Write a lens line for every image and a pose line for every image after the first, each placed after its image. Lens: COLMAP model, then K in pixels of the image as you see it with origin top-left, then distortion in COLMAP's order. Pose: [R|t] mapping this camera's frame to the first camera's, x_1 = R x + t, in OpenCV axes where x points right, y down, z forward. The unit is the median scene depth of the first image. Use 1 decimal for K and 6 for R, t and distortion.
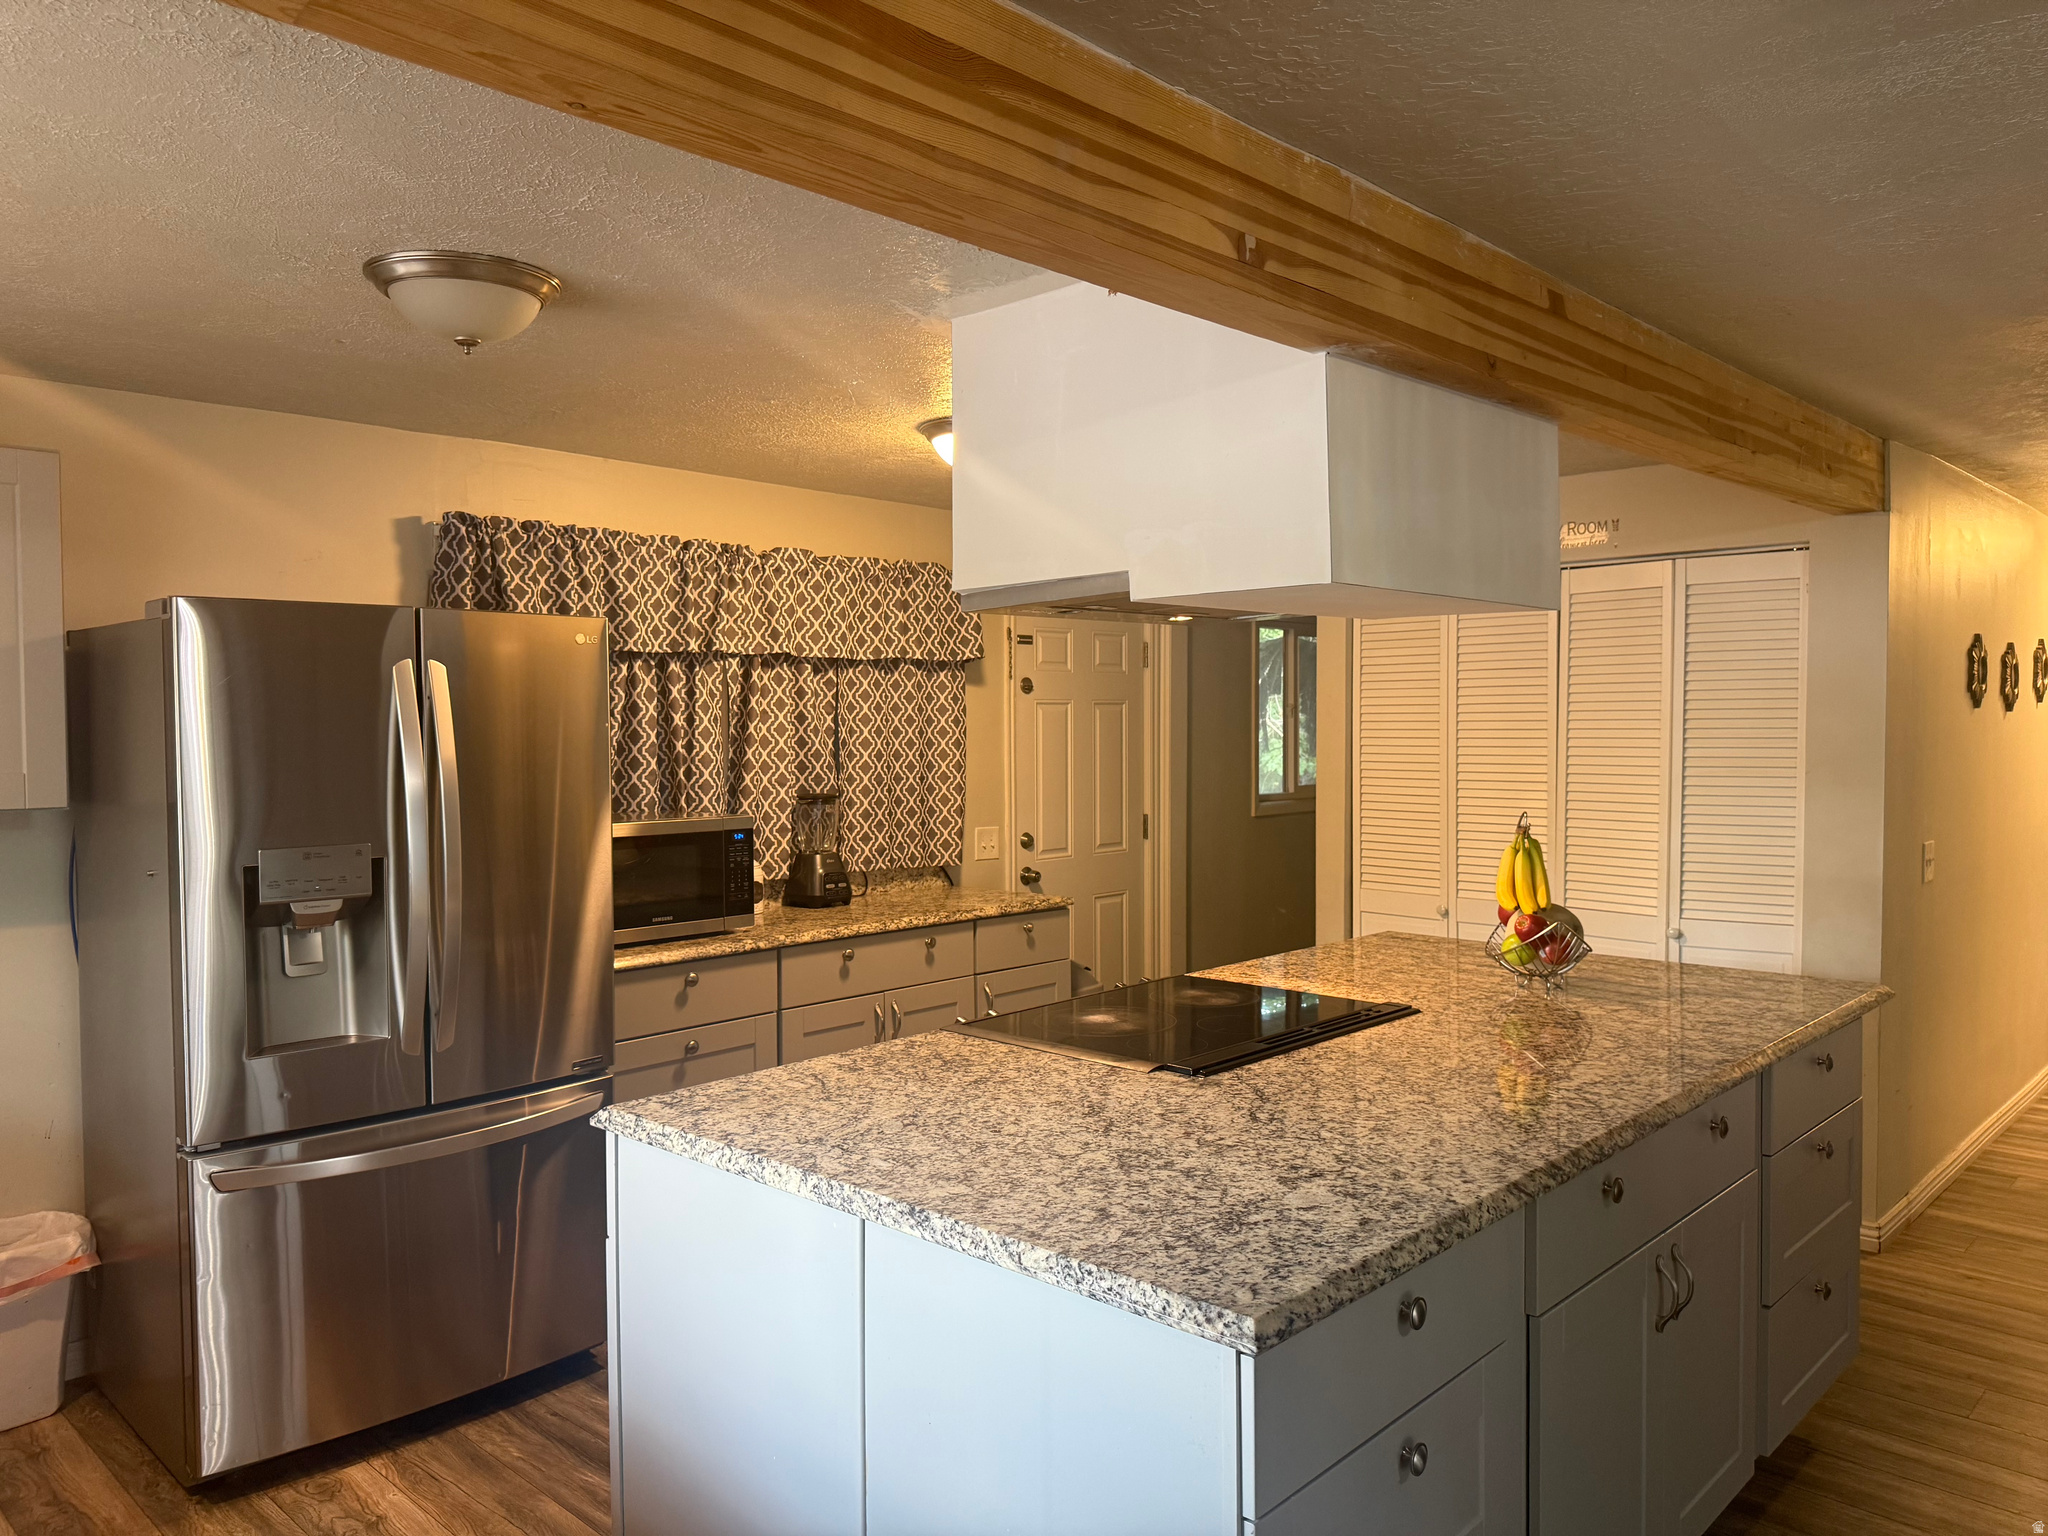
lens RADIAL K [[1443.4, 0, 1052.8], [0, 1443.4, 772.2], [0, 0, 1]] dist [0.086019, -0.082939]
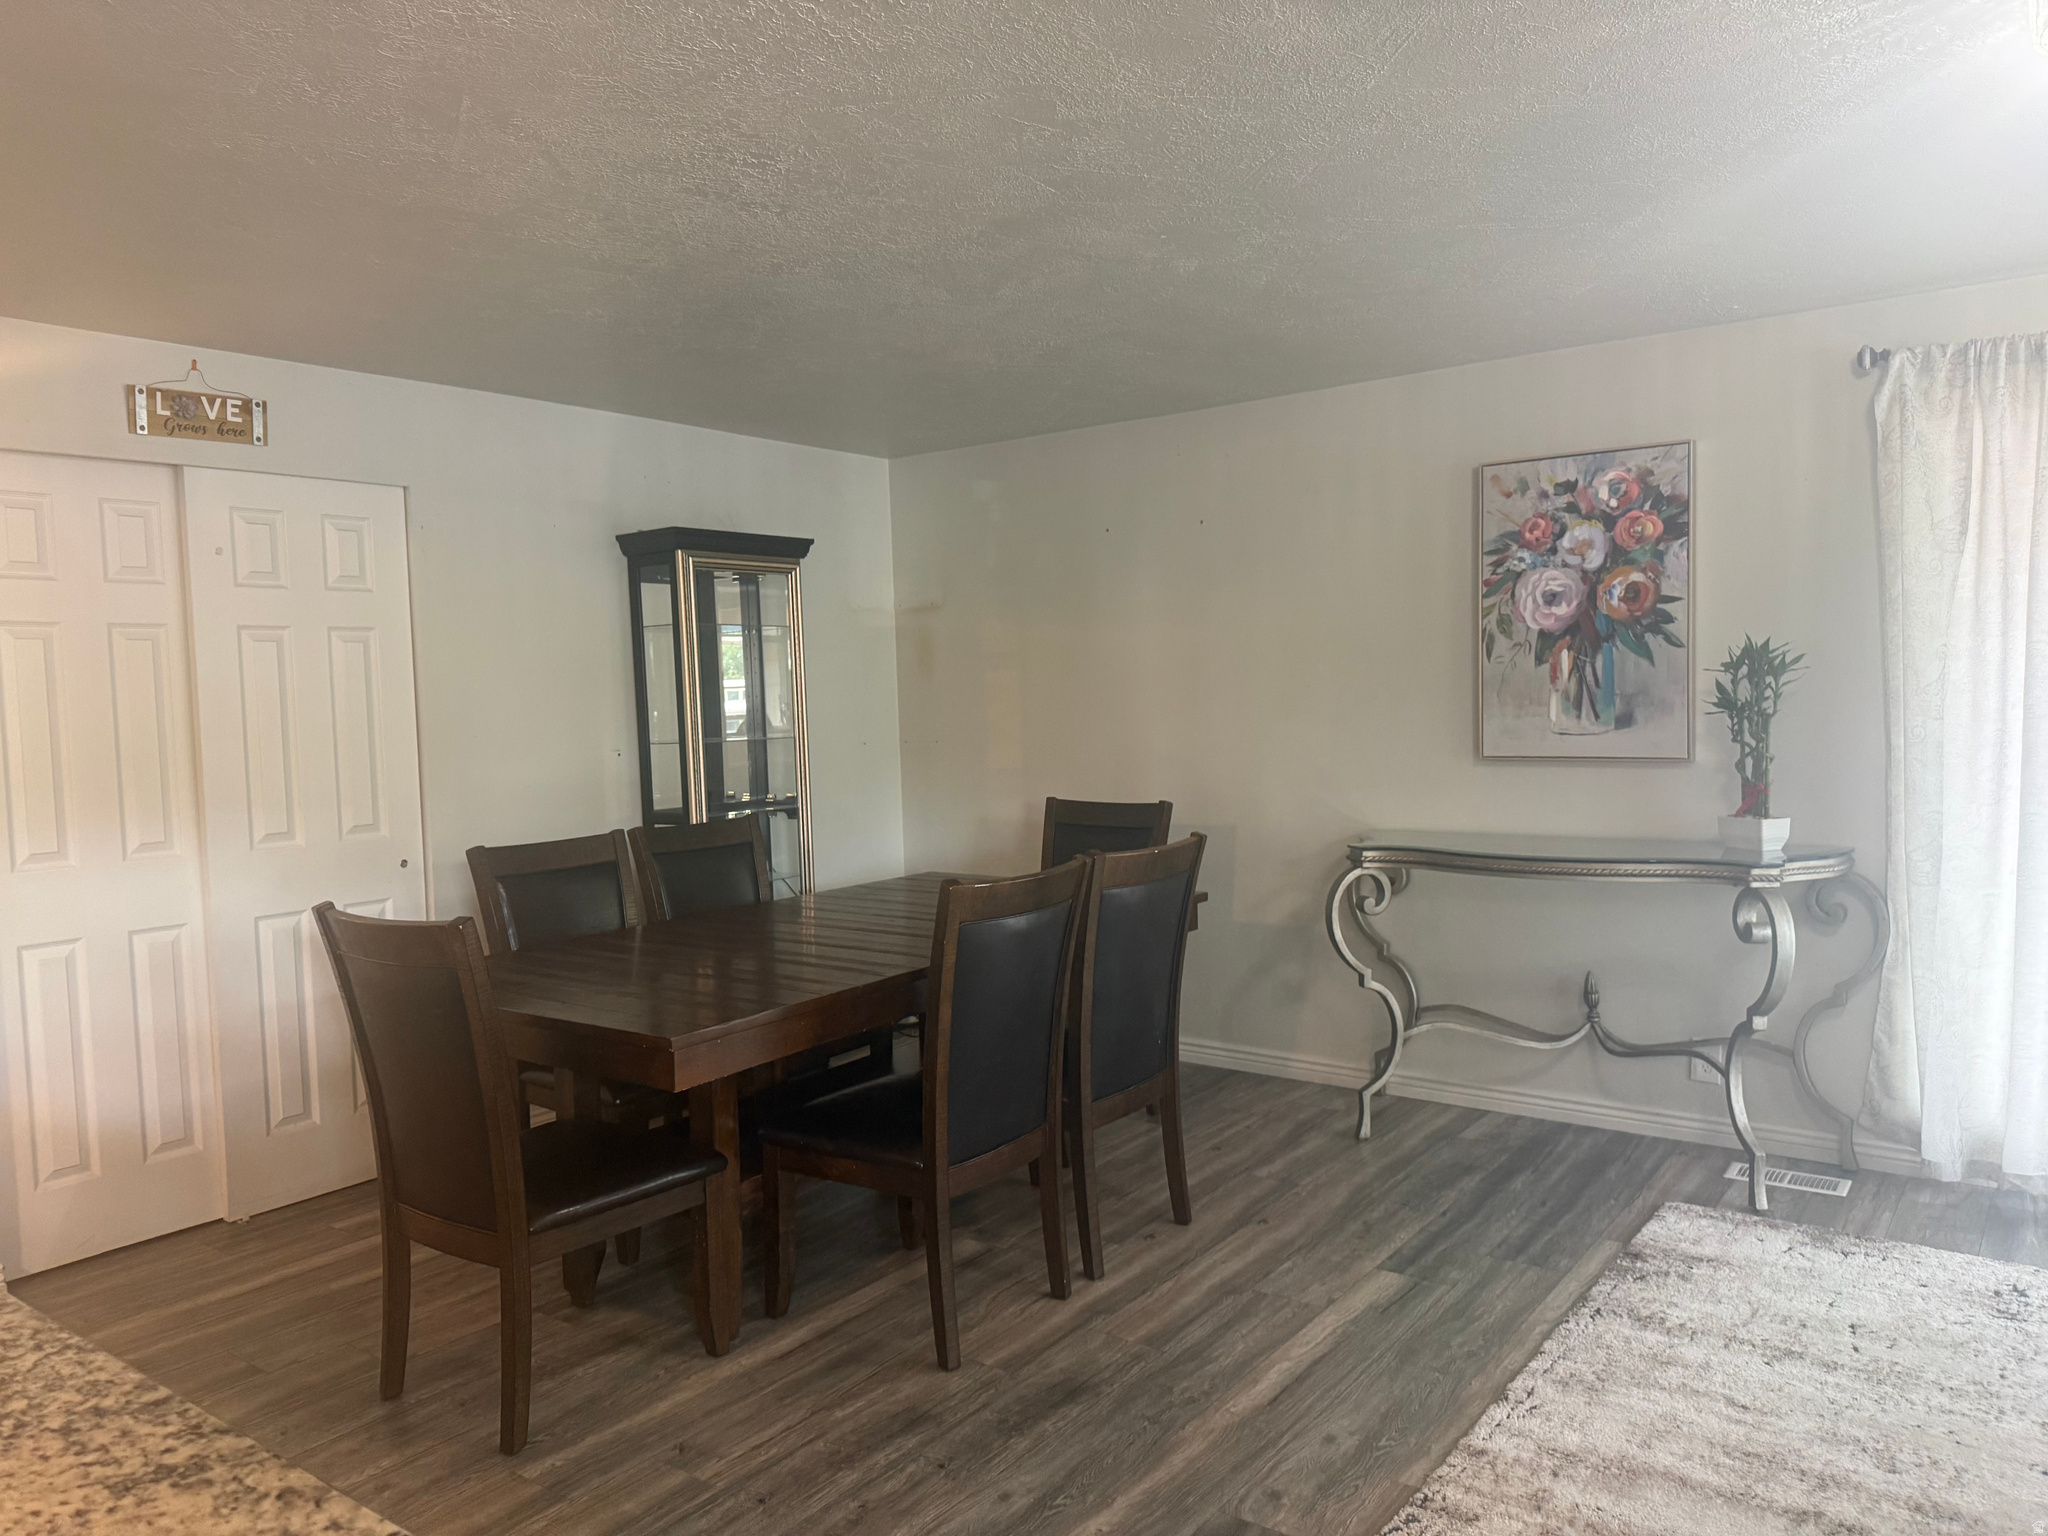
lens RADIAL K [[1450.3, 0, 1028.9], [0, 1450.3, 775.0], [0, 0, 1]] dist [0.071039, -0.052014]
pose [[-0.107729, -0.055564, 0.992626, -0.067220], [0.064365, 0.995953, 0.062735, 0.023580], [-0.992095, 0.070649, -0.103717, 0.383736]]
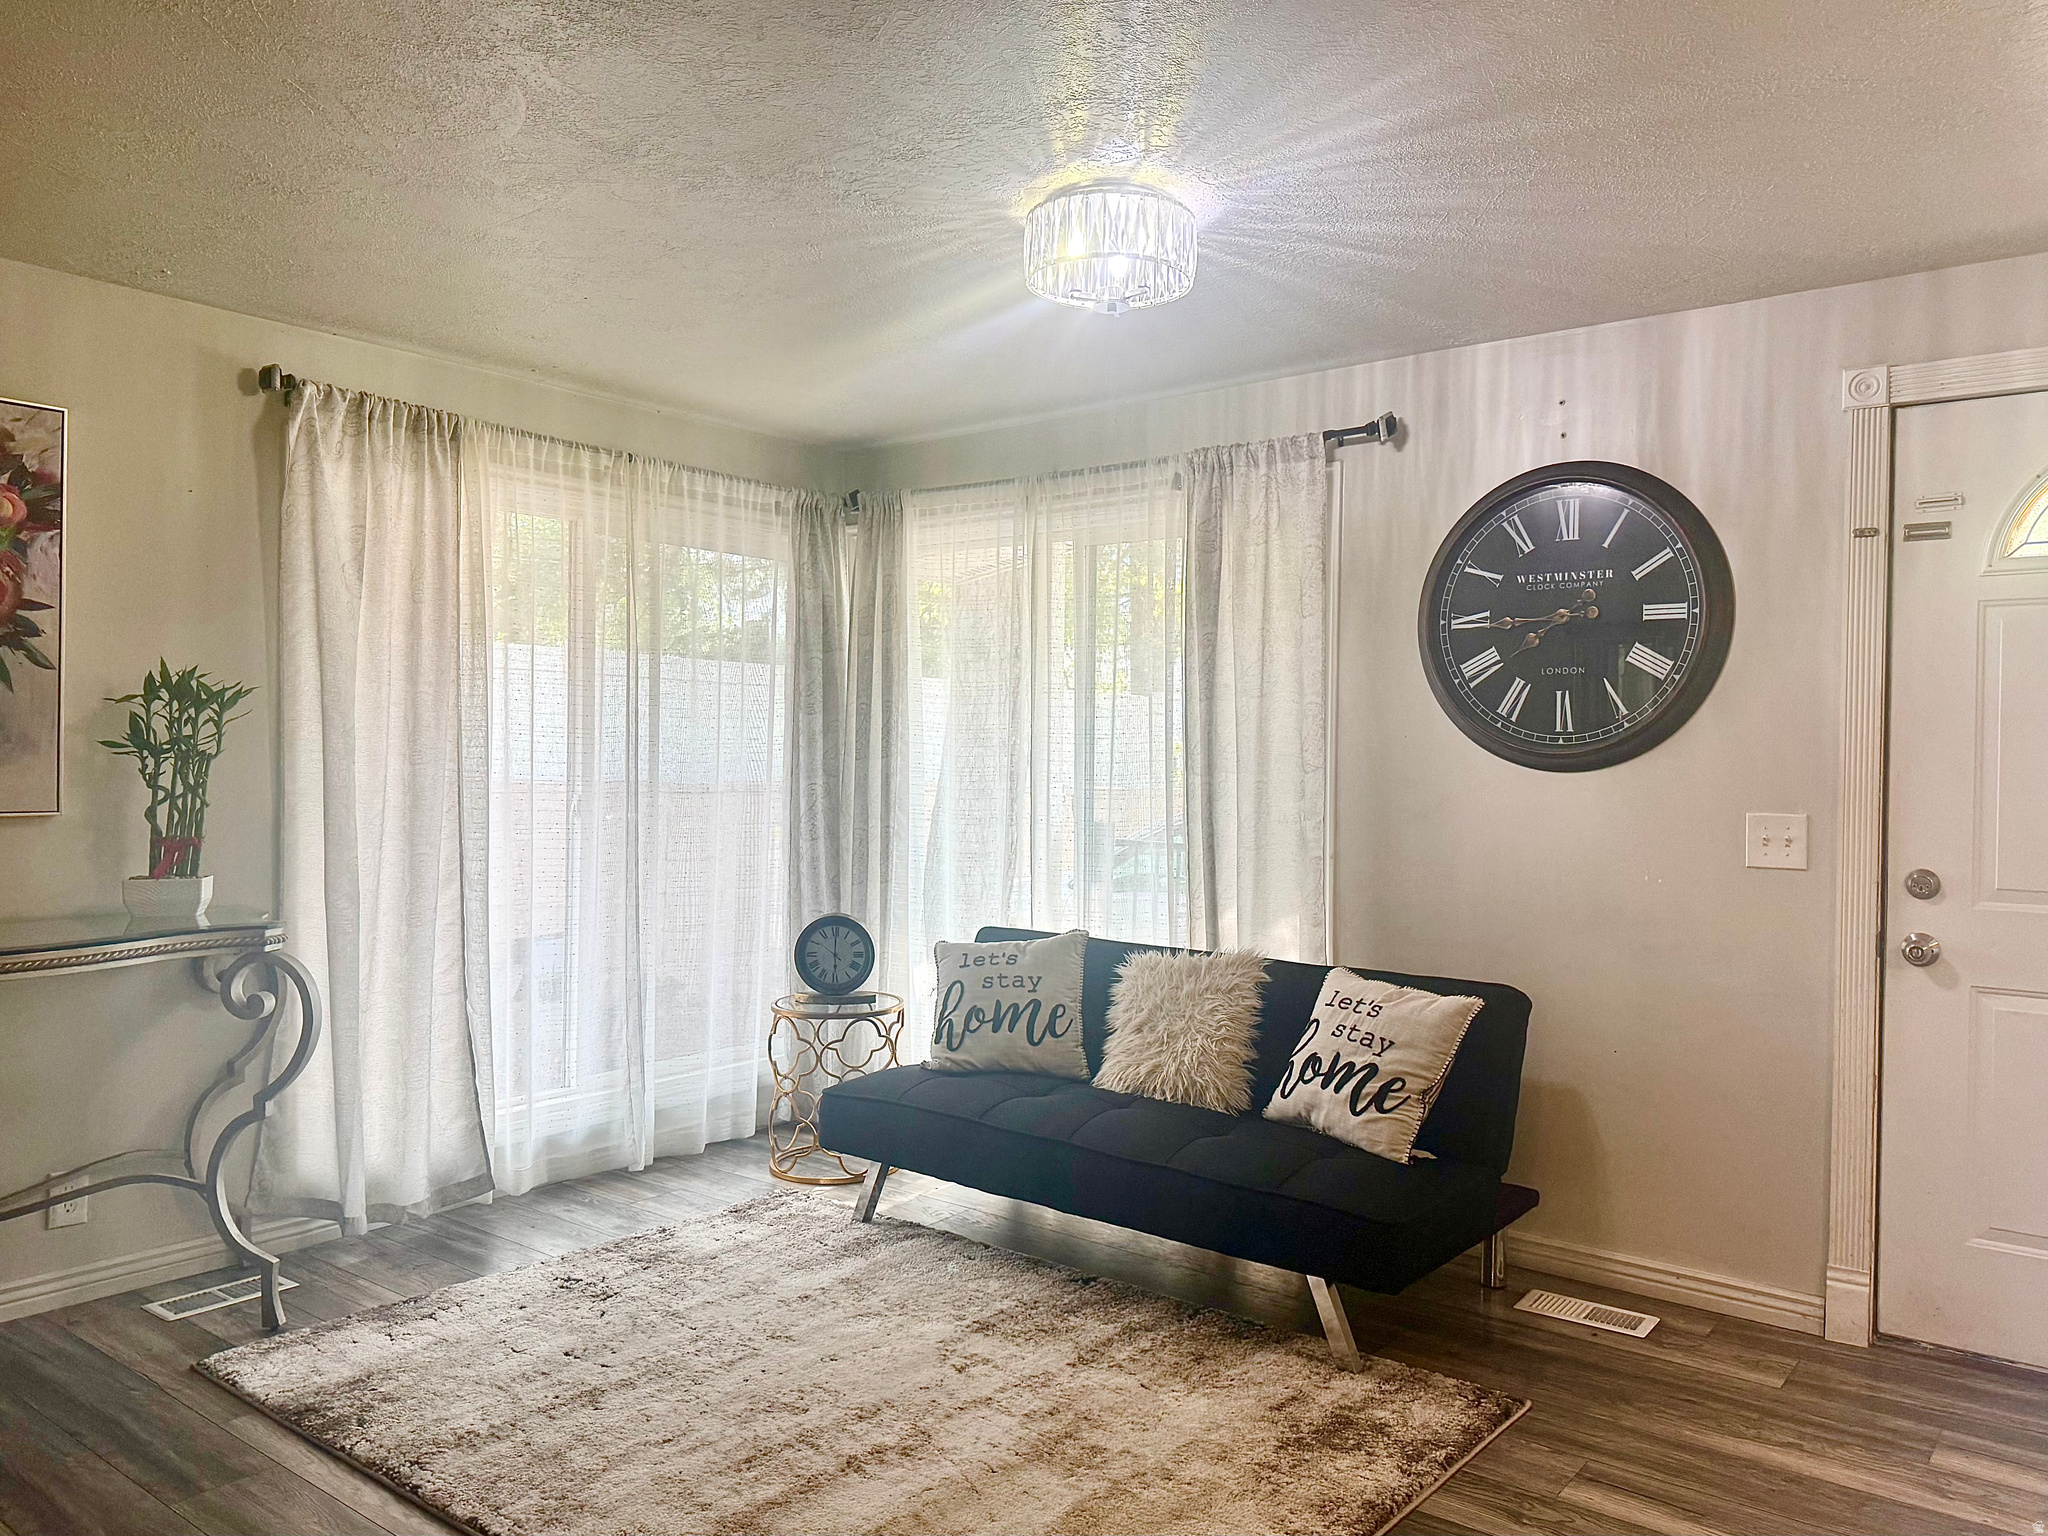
lens RADIAL K [[1505.7, 0, 1039.7], [0, 1505.7, 765.5], [0, 0, 1]] dist [0.056128, -0.073367]
pose [[-0.996790, -0.007970, -0.079665, 0.412097], [-0.011256, 0.999101, 0.040880, 0.040126], [0.079268, 0.041646, -0.995983, 0.673387]]
